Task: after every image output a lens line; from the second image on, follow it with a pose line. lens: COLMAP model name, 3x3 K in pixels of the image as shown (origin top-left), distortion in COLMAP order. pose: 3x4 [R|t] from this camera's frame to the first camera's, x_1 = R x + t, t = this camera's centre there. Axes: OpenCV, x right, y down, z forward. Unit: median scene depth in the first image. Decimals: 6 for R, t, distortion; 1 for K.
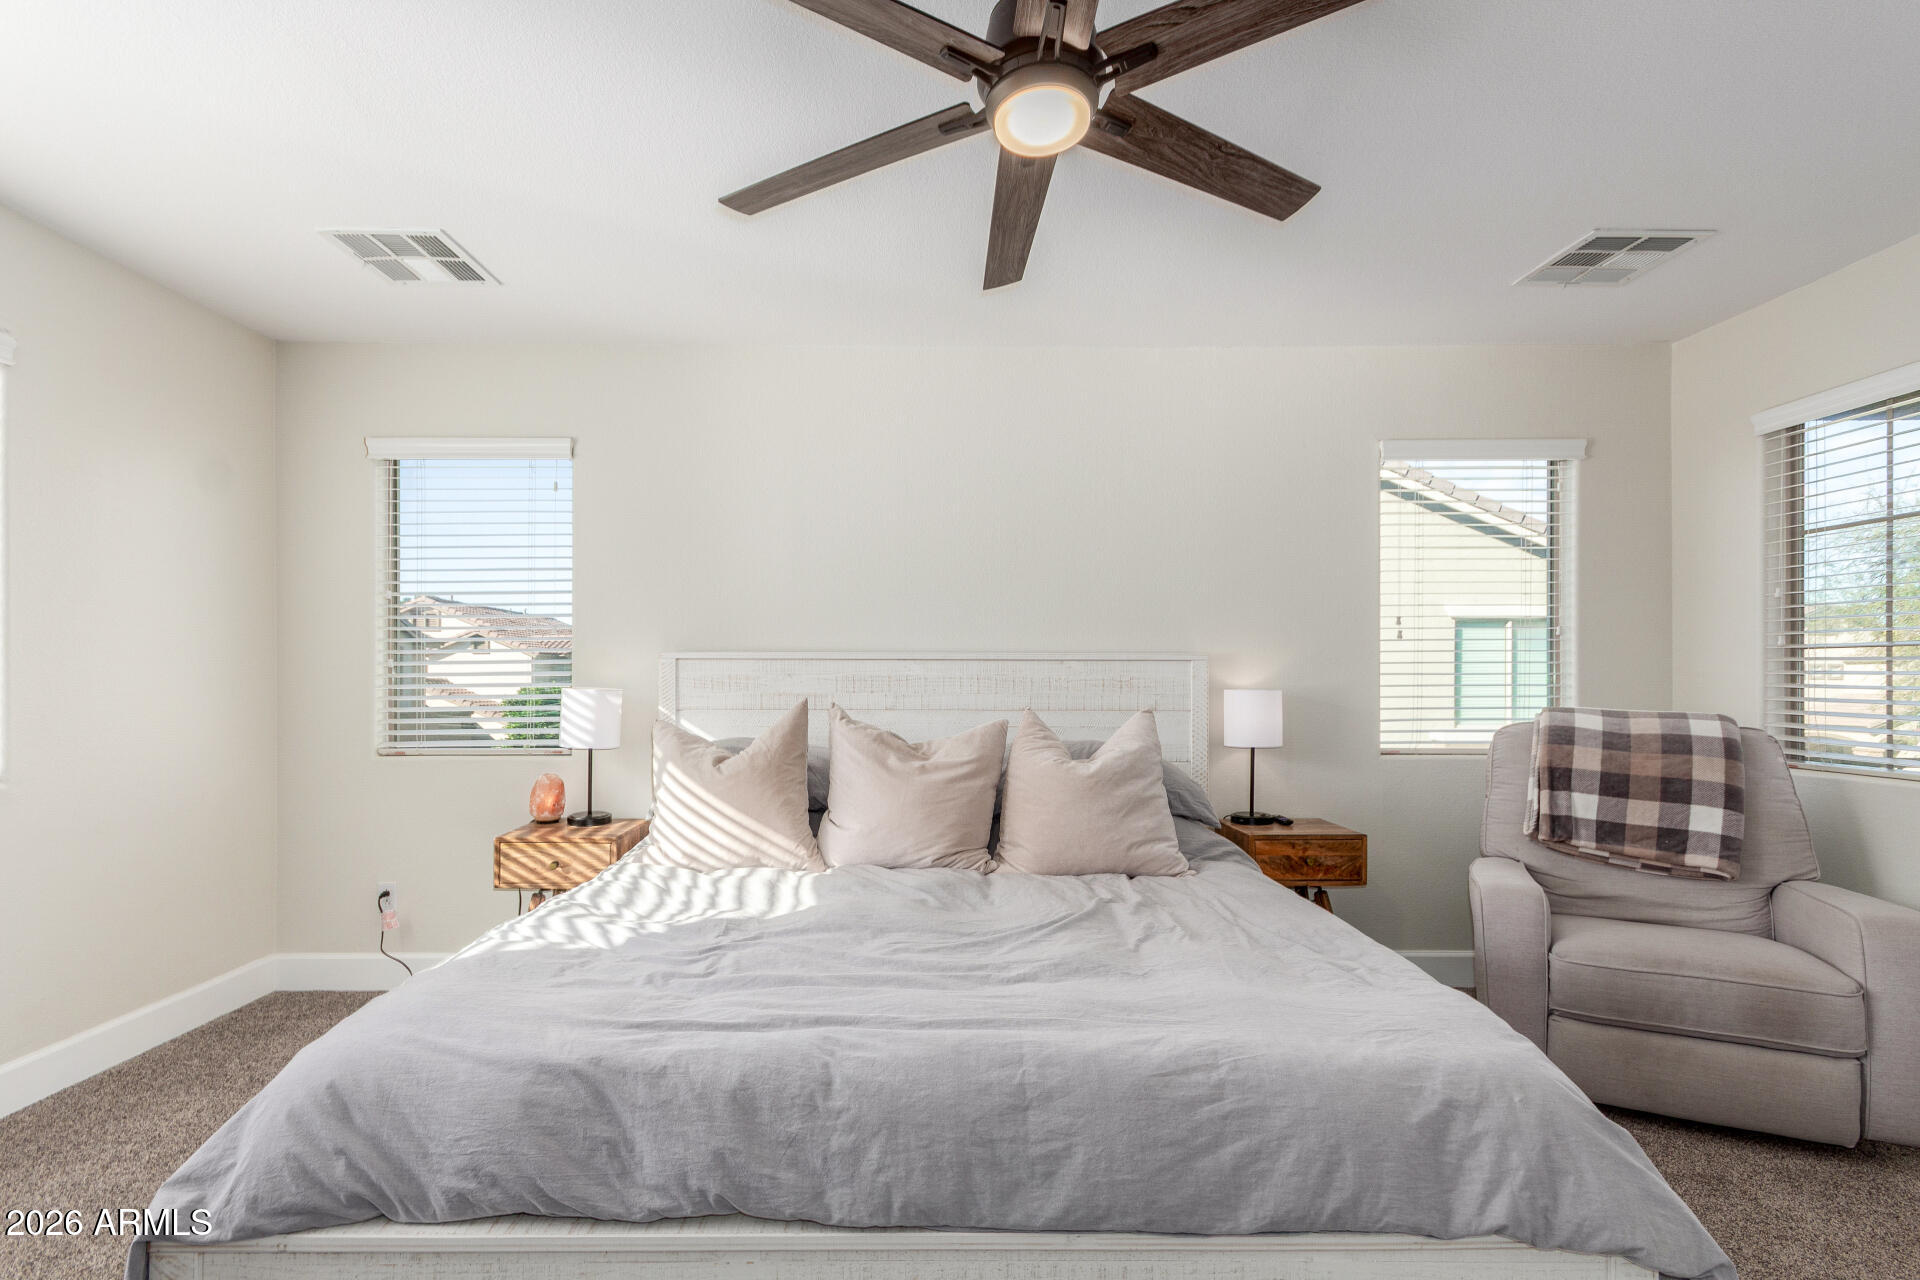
lens RADIAL K [[895.3, 0, 959.2], [0, 895.3, 659.6], [0, 0, 1]] dist [0.004703, 0.004200]
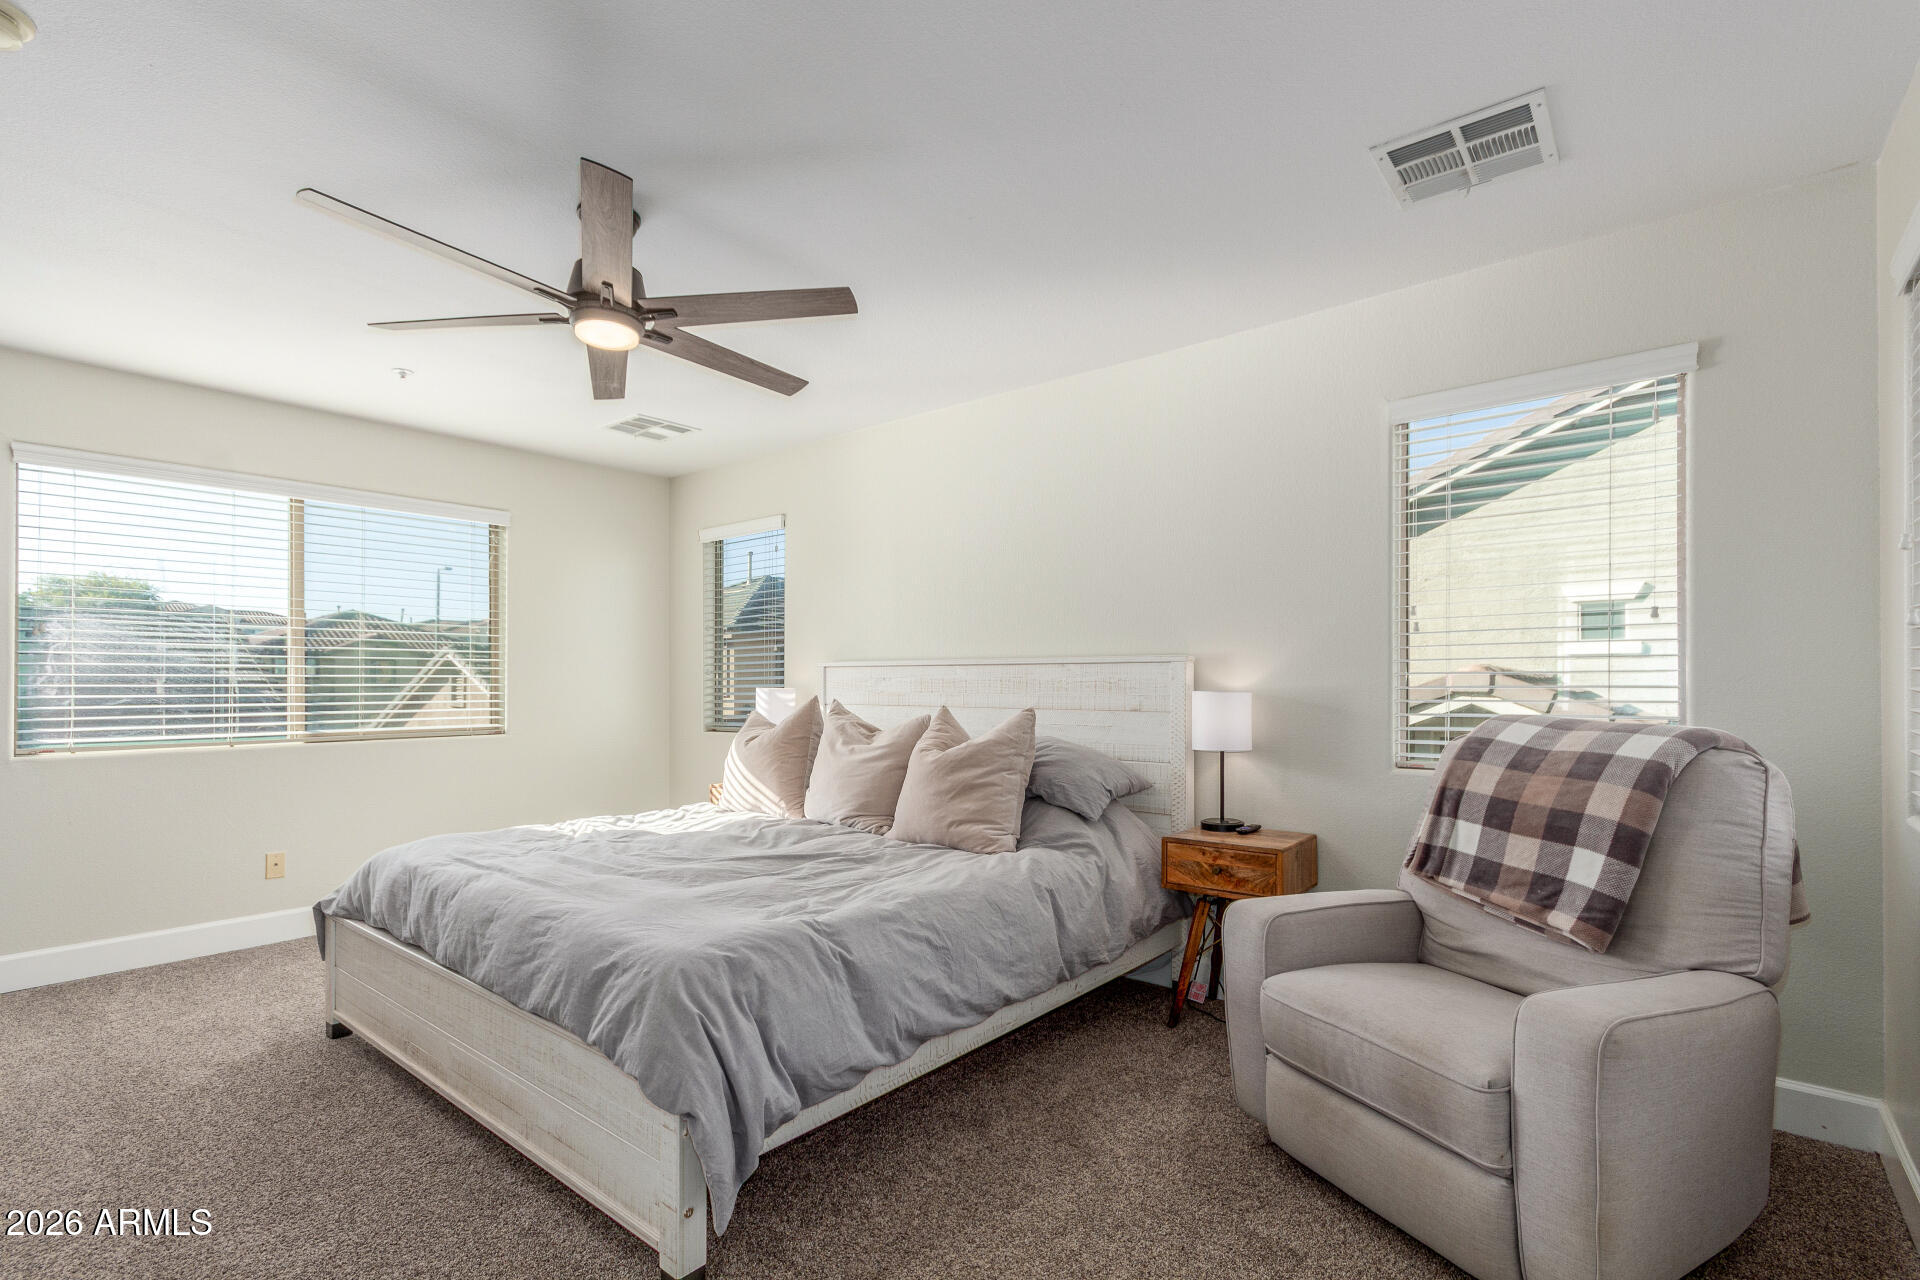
lens RADIAL K [[895.3, 0, 960.8], [0, 895.3, 652.9], [0, 0, 1]] dist [0.004703, 0.004200]
pose [[0.768934, -0.022506, -0.638932, 0.892040], [0.017494, 0.999747, -0.014162, 0.001277], [0.639089, -0.000288, 0.769133, 0.097134]]
